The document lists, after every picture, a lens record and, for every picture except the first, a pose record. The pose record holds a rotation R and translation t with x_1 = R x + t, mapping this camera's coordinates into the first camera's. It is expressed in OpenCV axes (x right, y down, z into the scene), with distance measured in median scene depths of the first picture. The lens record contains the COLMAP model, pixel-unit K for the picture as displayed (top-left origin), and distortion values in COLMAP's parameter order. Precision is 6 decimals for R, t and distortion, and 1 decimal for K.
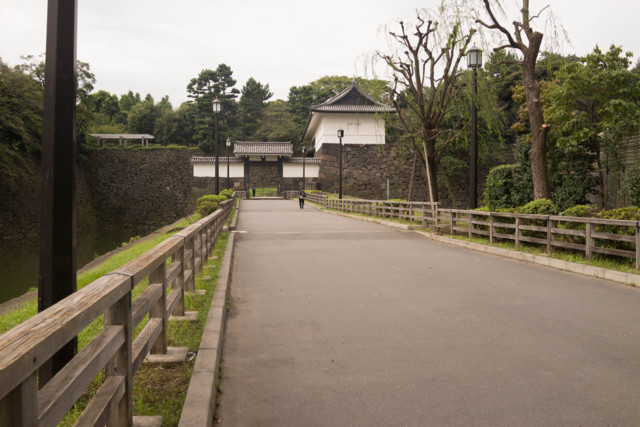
lens RADIAL K [[654.8, 0, 319.8], [0, 654.8, 233.3], [0, 0, 1]] dist [-0.066750, -0.035914]
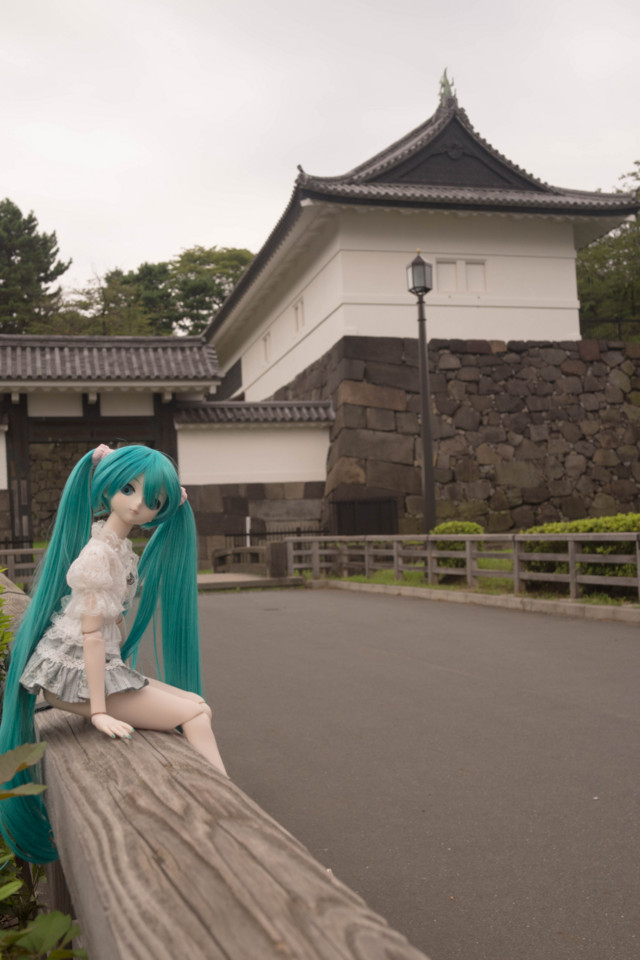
lens RADIAL K [[982.2, 0, 320.0], [0, 982.2, 480.0], [0, 0, 1]] dist [-0.066750, -0.035914]
pose [[0.979729, -0.029217, 0.198185, -0.077379], [0.046327, 0.995534, -0.082257, -0.056201], [-0.194897, 0.089771, 0.976707, 0.653988]]
